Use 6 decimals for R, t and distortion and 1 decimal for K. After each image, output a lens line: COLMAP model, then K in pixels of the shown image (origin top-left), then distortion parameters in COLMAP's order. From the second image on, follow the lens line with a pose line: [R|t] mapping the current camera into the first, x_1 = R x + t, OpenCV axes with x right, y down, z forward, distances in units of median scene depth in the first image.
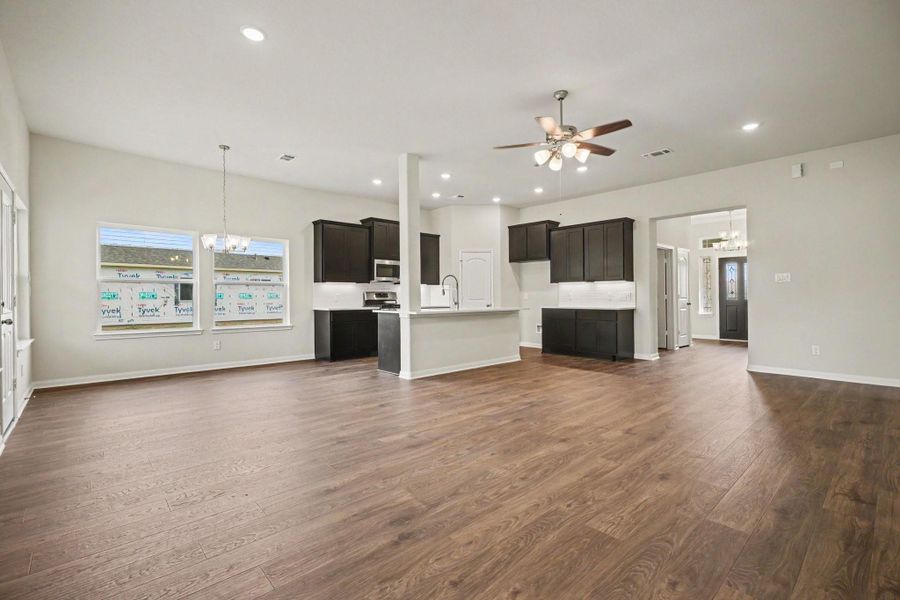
lens RADIAL K [[408.9, 0, 449.0], [0, 408.9, 298.6], [0, 0, 1]] dist [-0.001409, 0.000475]
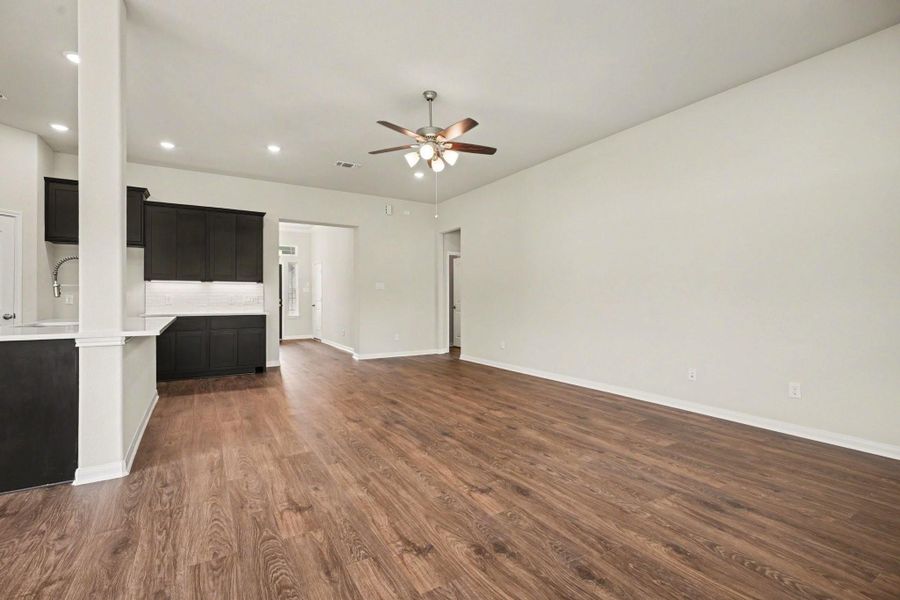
lens RADIAL K [[408.9, 0, 448.9], [0, 408.9, 294.6], [0, 0, 1]] dist [-0.001409, 0.000475]
pose [[0.187824, 0.013167, 0.982114, -0.809060], [0.006897, 0.999868, -0.014724, -0.002049], [-0.982178, 0.009540, 0.187708, 0.907869]]
